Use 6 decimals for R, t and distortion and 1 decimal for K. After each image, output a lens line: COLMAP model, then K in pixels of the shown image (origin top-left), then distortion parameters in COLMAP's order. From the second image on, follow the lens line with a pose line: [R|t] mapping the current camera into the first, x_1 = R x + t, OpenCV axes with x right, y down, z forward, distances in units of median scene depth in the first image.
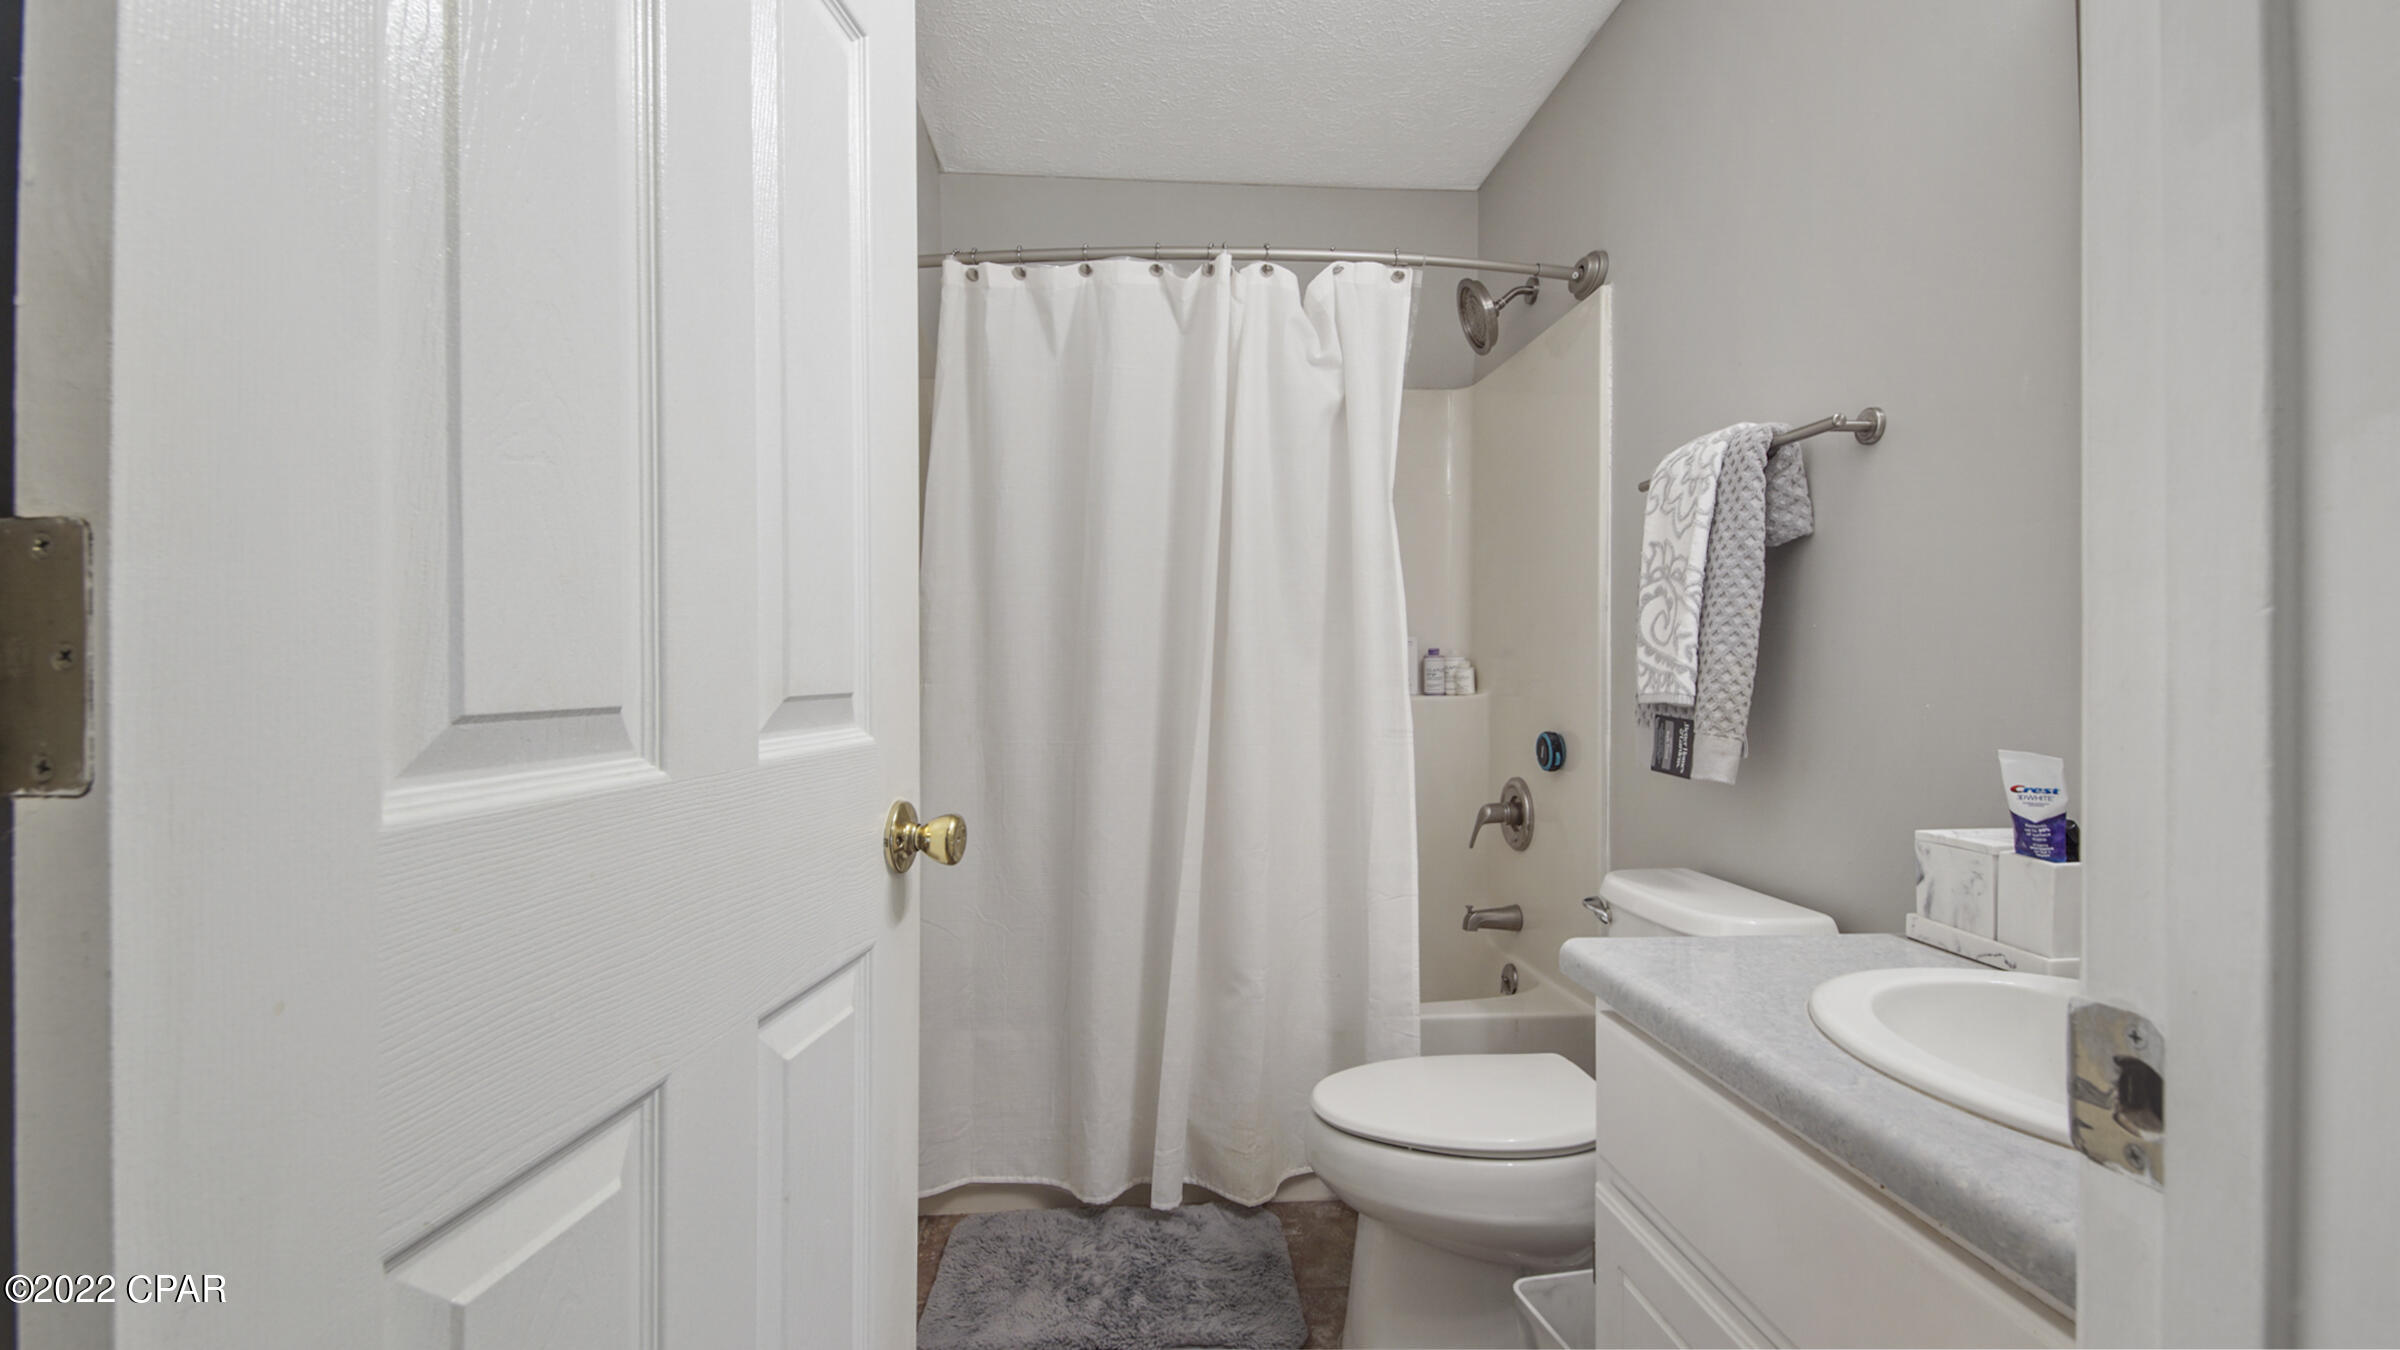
lens RADIAL K [[1084.5, 0, 1181.1], [0, 1084.5, 665.2], [0, 0, 1]] dist [0.018300, -0.016043]
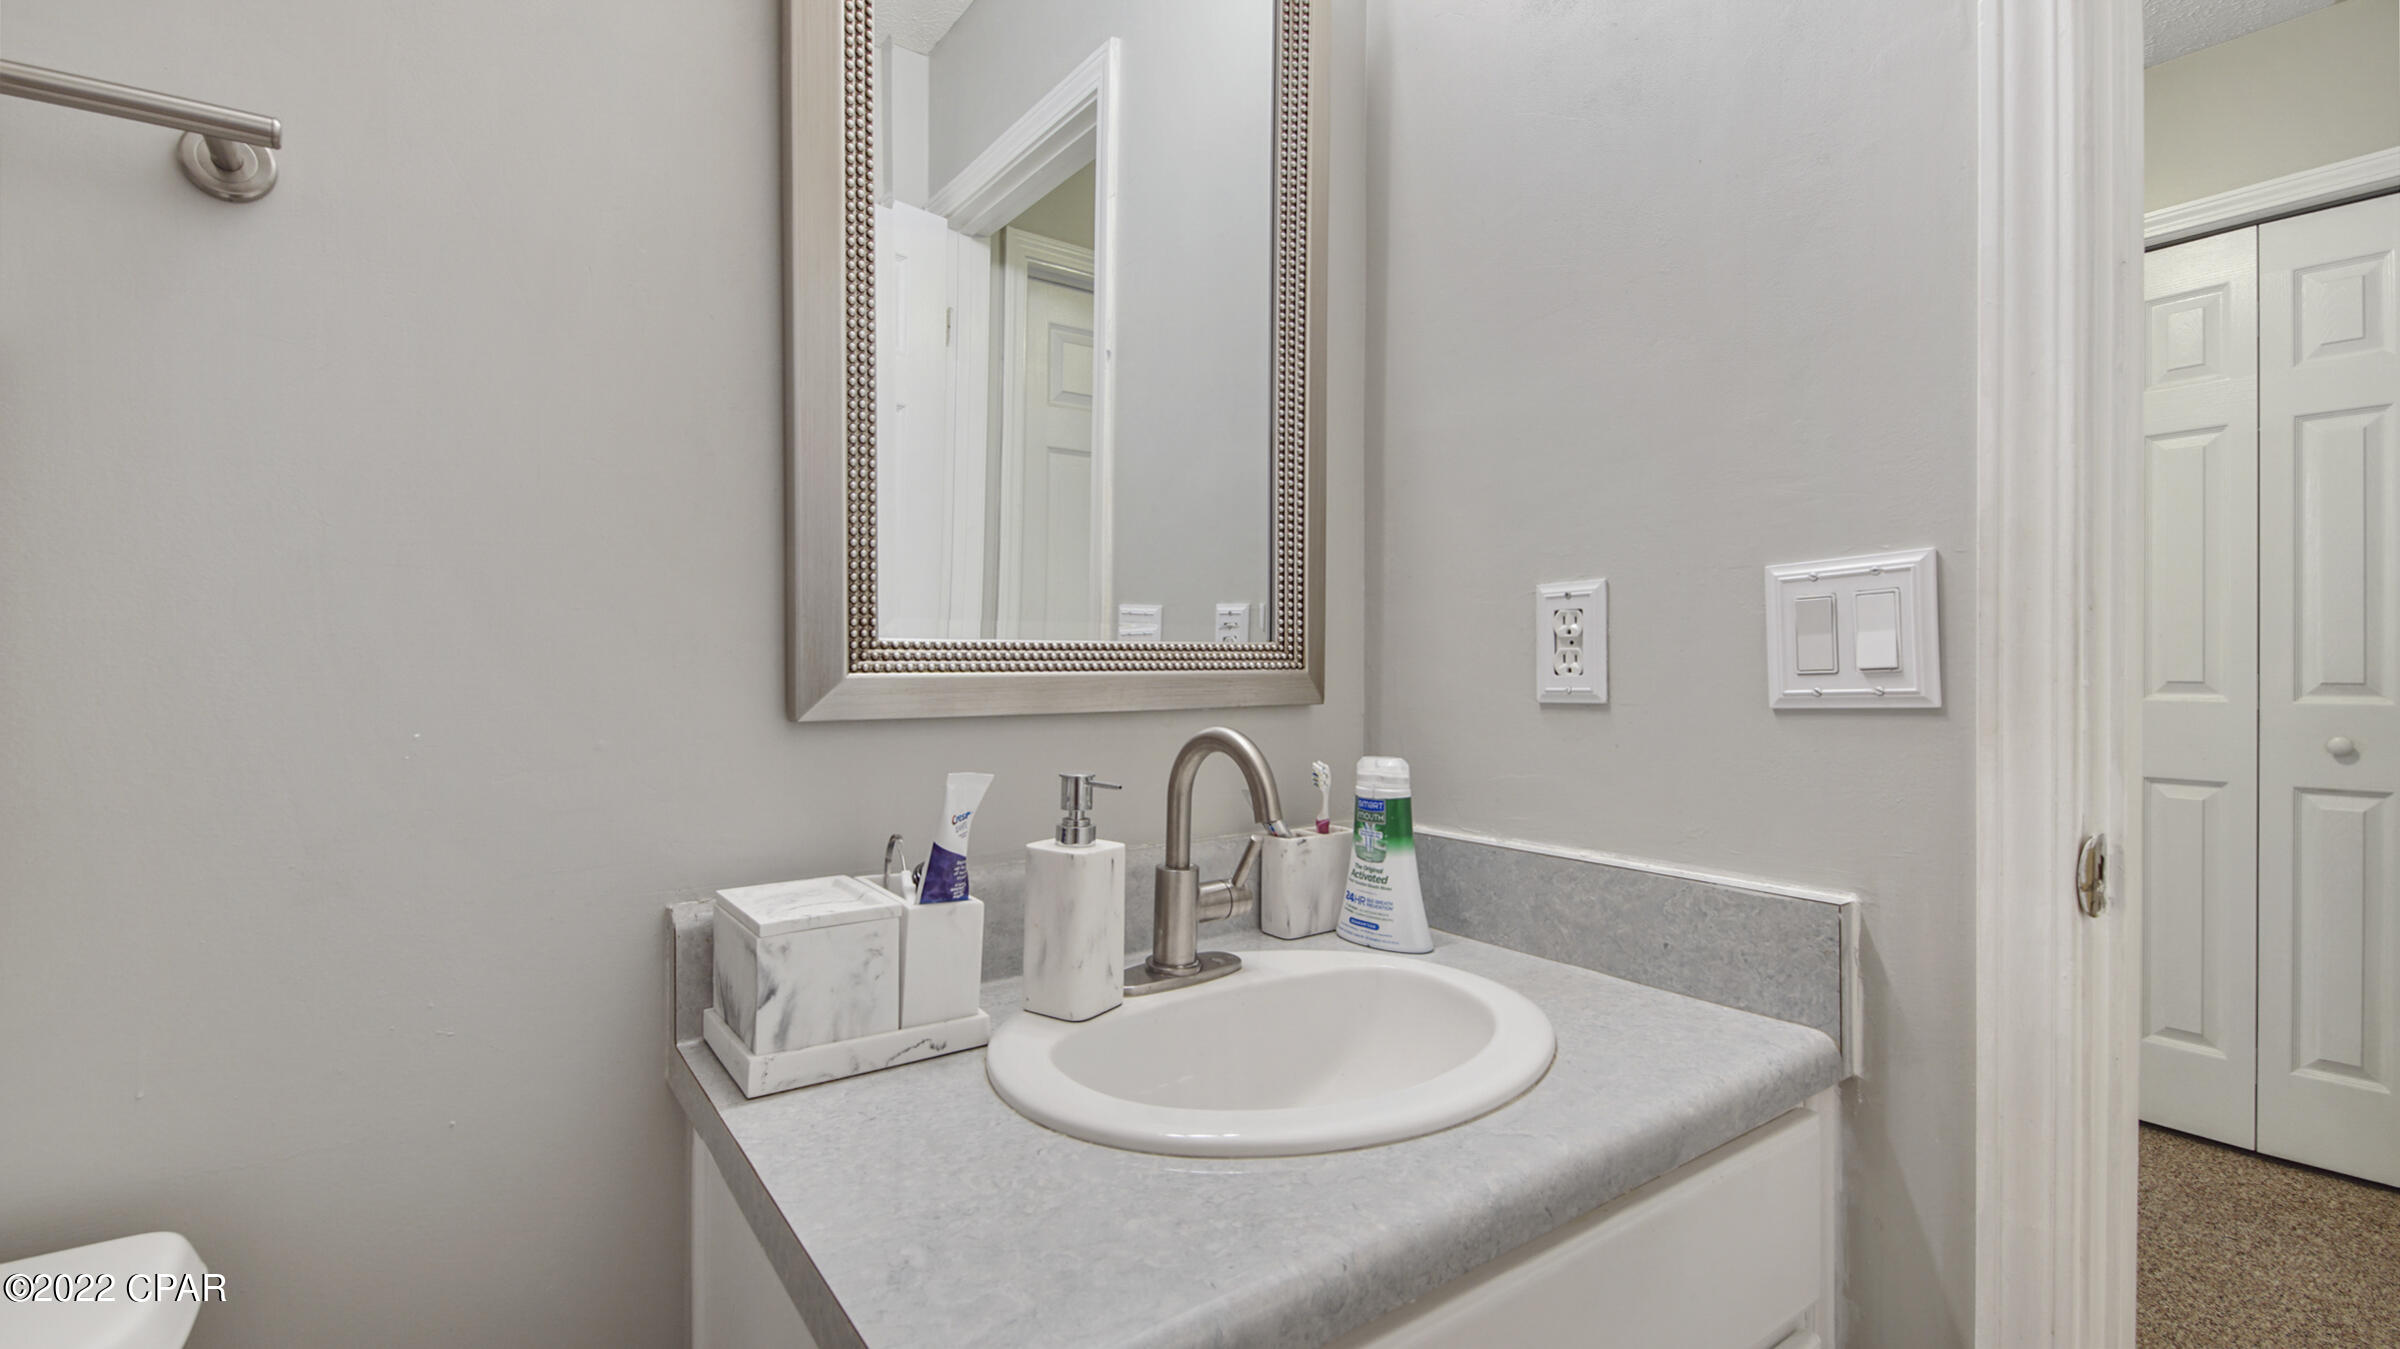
lens RADIAL K [[1084.5, 0, 1181.1], [0, 1084.5, 664.7], [0, 0, 1]] dist [0.018300, -0.016043]
pose [[-0.516762, 0.001076, 0.856128, 0.005010], [0.001913, 0.999998, -0.000102, 0.001526], [-0.856127, 0.001585, -0.516763, 1.184003]]
